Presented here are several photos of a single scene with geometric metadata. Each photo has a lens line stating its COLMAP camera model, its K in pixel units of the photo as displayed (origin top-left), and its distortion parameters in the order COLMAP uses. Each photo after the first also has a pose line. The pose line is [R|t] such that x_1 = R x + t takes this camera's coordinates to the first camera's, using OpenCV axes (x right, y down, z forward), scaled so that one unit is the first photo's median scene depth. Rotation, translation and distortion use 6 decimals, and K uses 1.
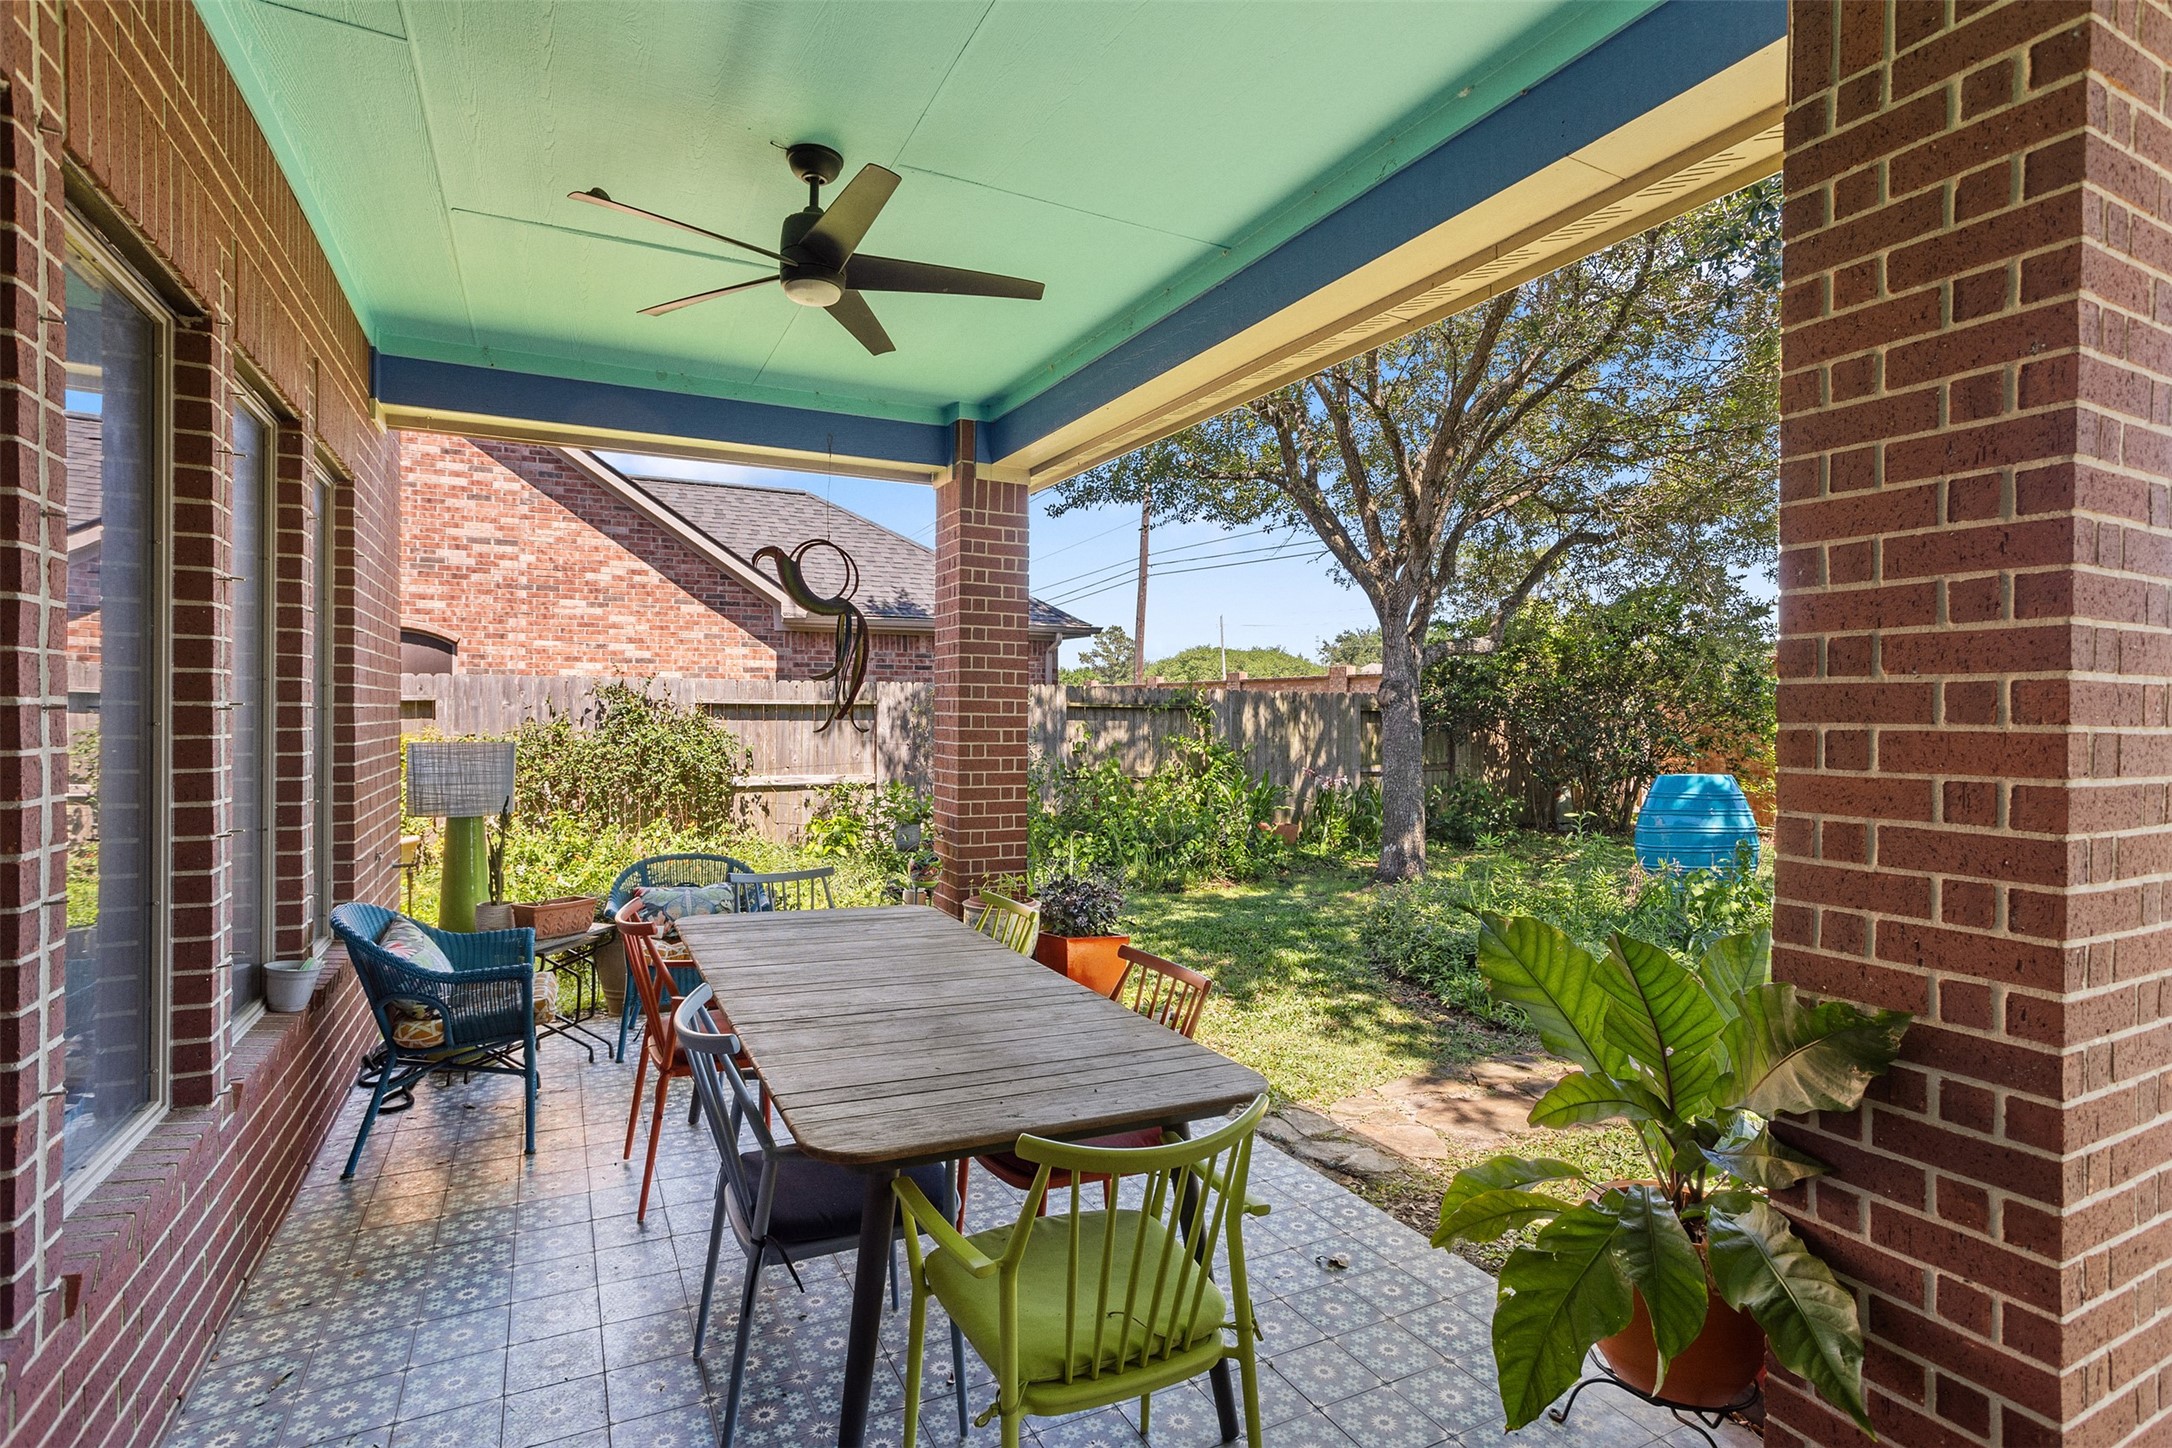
lens RADIAL K [[1065.3, 0, 1085.3], [0, 1065.3, 701.0], [0, 0, 1]] dist [-0.063603, 0.044300]
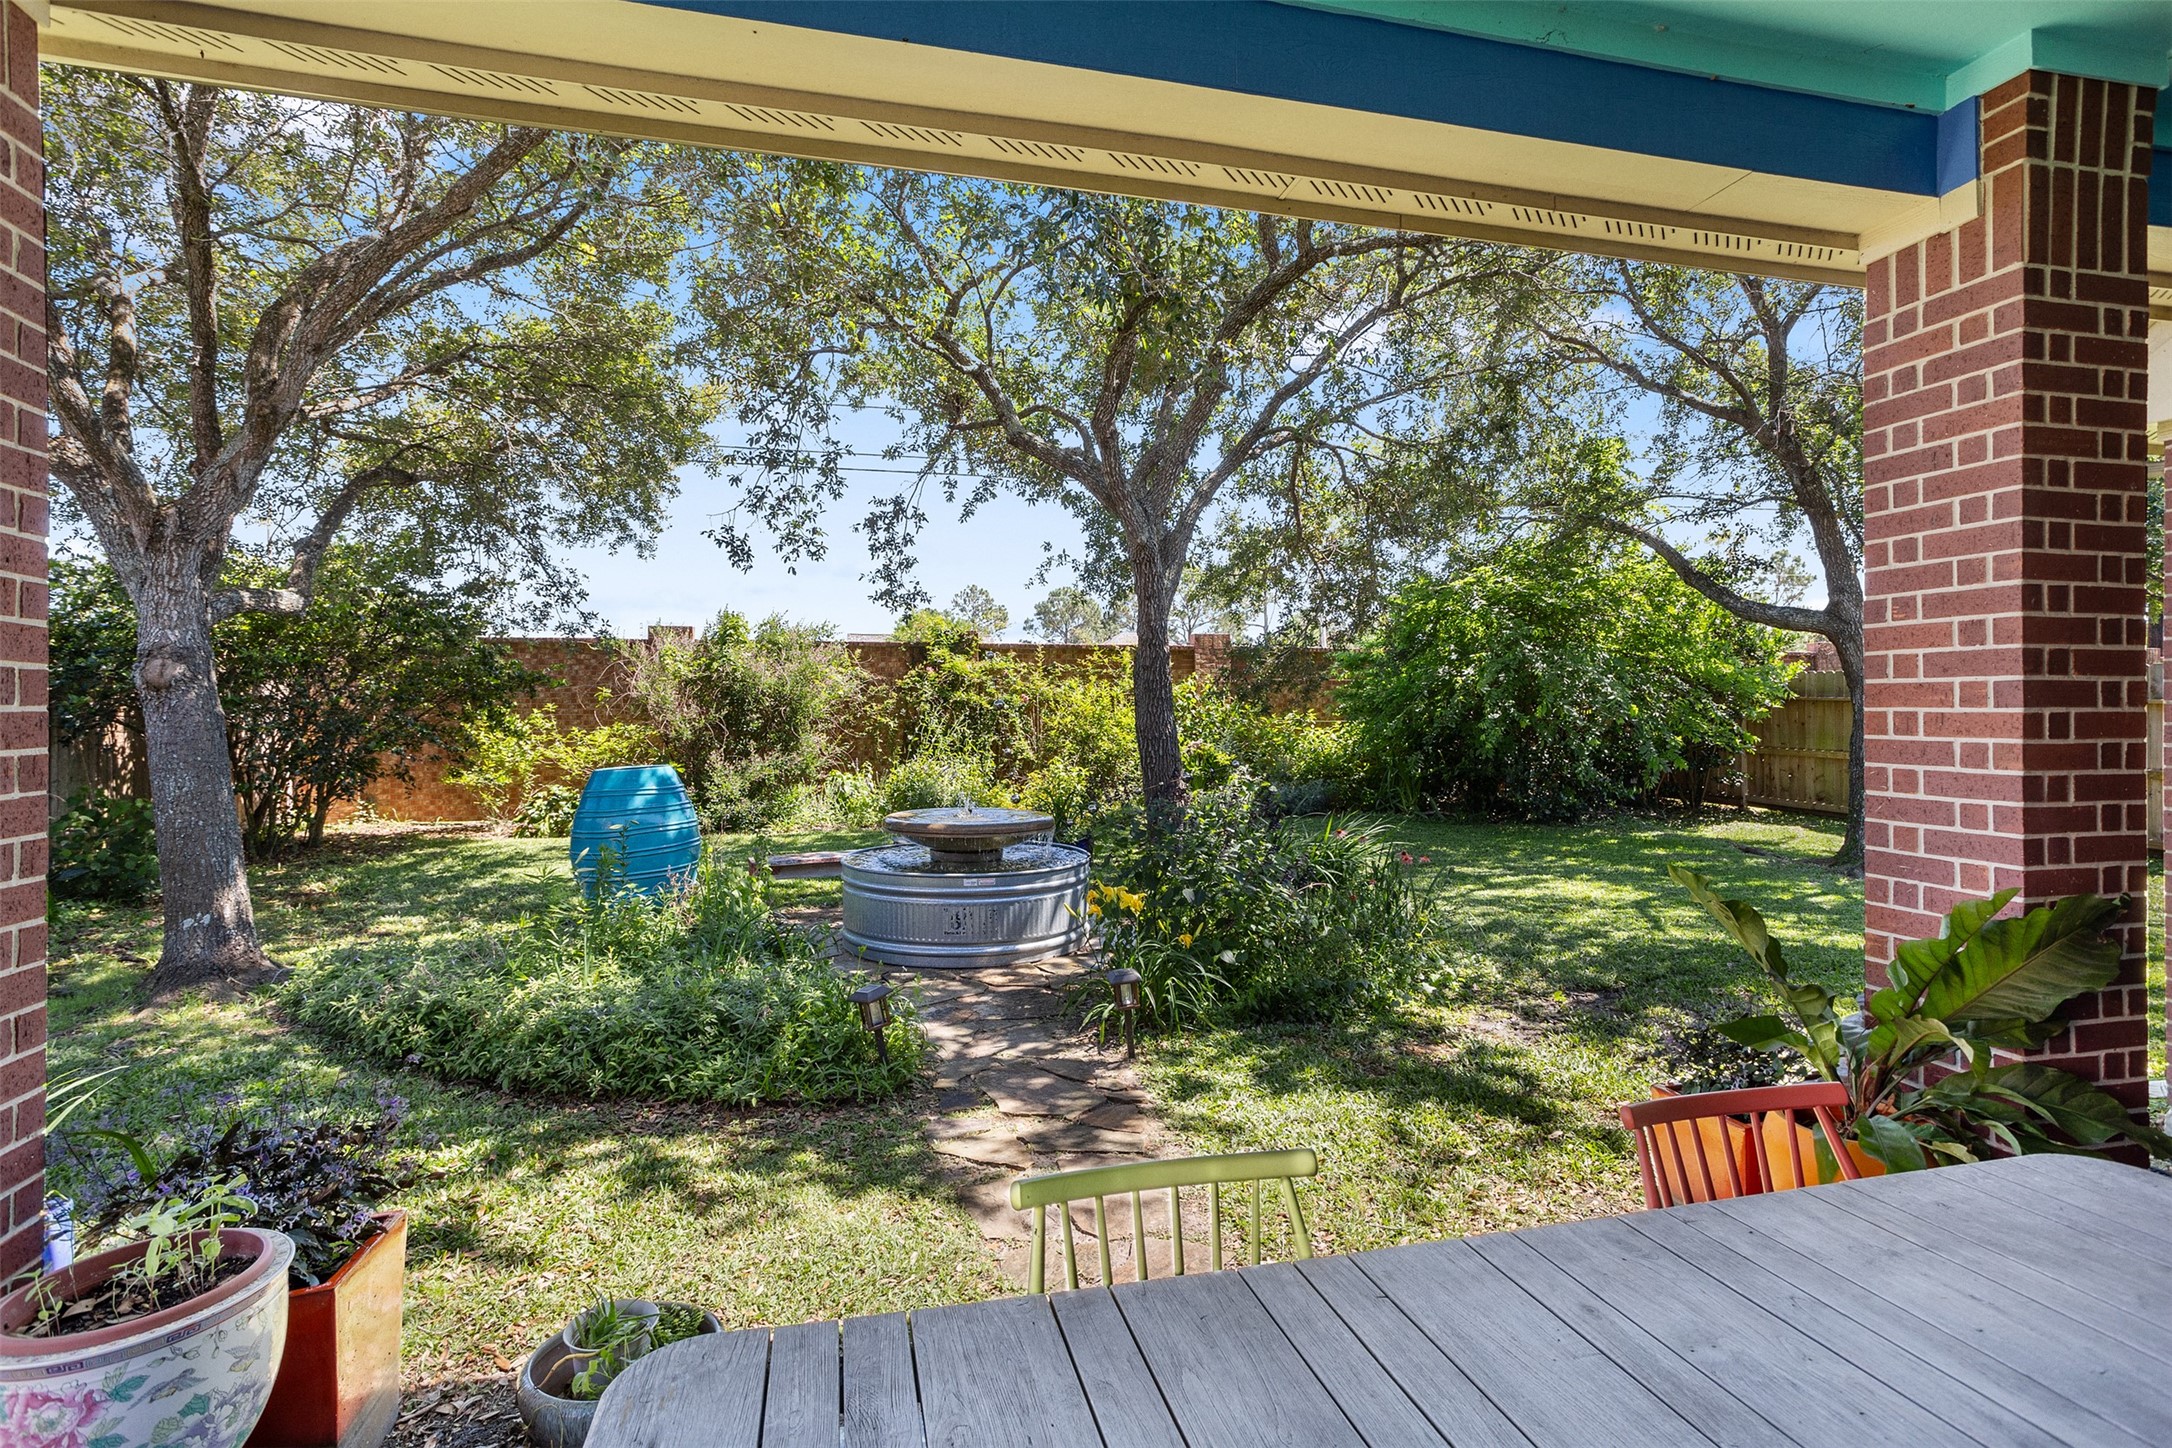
lens RADIAL K [[1046.2, 0, 1084.4], [0, 1046.2, 693.6], [0, 0, 1]] dist [-0.112691, 0.063169]
pose [[0.216801, 0.002385, 0.976213, -0.299887], [-0.007677, 0.999970, -0.000739, 0.003884], [-0.976186, -0.007335, 0.216813, 0.647042]]
